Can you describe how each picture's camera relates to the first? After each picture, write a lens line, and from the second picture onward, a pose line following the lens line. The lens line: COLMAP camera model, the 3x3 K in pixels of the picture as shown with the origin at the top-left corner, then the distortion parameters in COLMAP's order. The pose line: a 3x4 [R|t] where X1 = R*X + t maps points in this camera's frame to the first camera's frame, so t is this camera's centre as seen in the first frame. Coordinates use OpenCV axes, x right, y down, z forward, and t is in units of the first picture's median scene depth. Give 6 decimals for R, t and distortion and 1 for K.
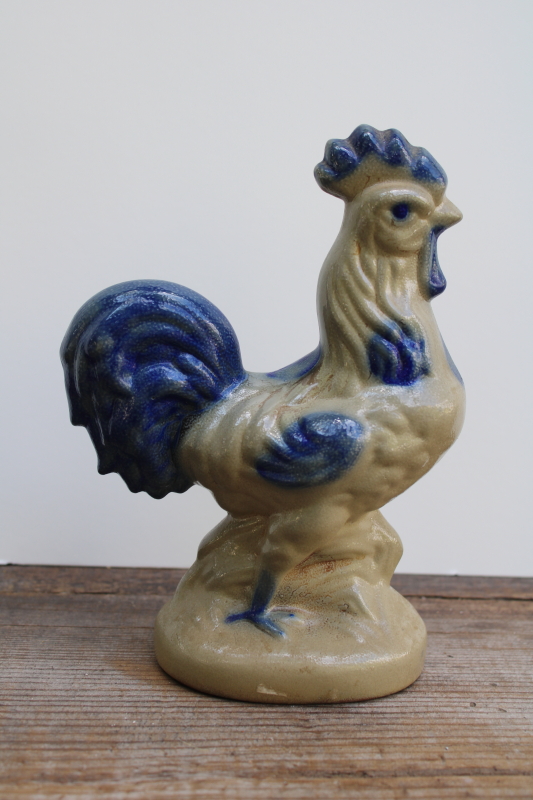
lens RADIAL K [[1131.9, 0, 266.5], [0, 1131.9, 400.0], [0, 0, 1]] dist [-0.111959, 0.031412]
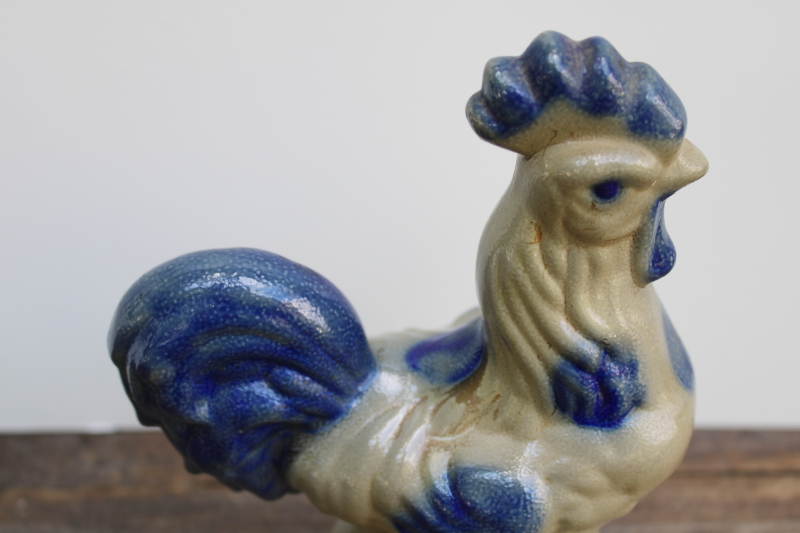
lens RADIAL K [[1131.9, 0, 400.0], [0, 1131.9, 266.5], [0, 0, 1]] dist [-0.111959, 0.031412]
pose [[0.997482, -0.017384, -0.068760, 0.078278], [0.041172, 0.931344, 0.361806, -0.574115], [0.057750, -0.363726, 0.929714, 0.661766]]
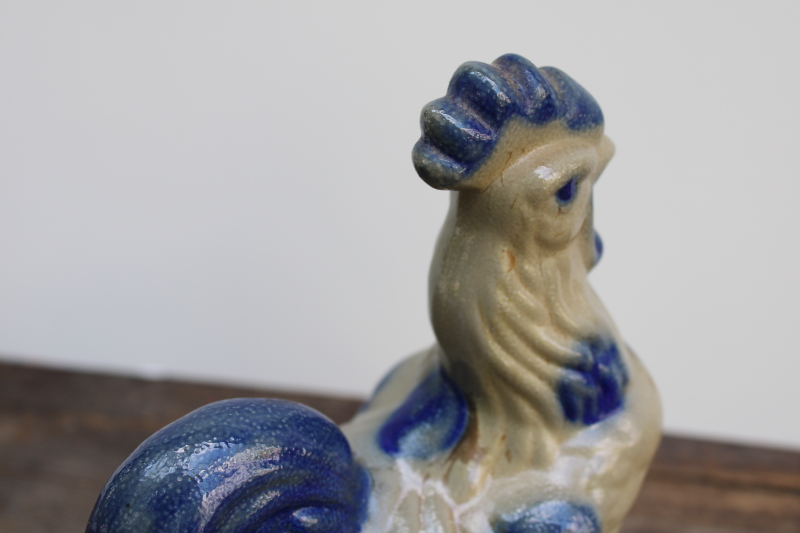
lens RADIAL K [[1131.9, 0, 400.0], [0, 1131.9, 266.5], [0, 0, 1]] dist [-0.111959, 0.031412]
pose [[0.838992, -0.383934, 0.385599, -0.354043], [0.255230, 0.903510, 0.344277, -0.598425], [-0.480572, -0.190430, 0.856030, 0.805480]]
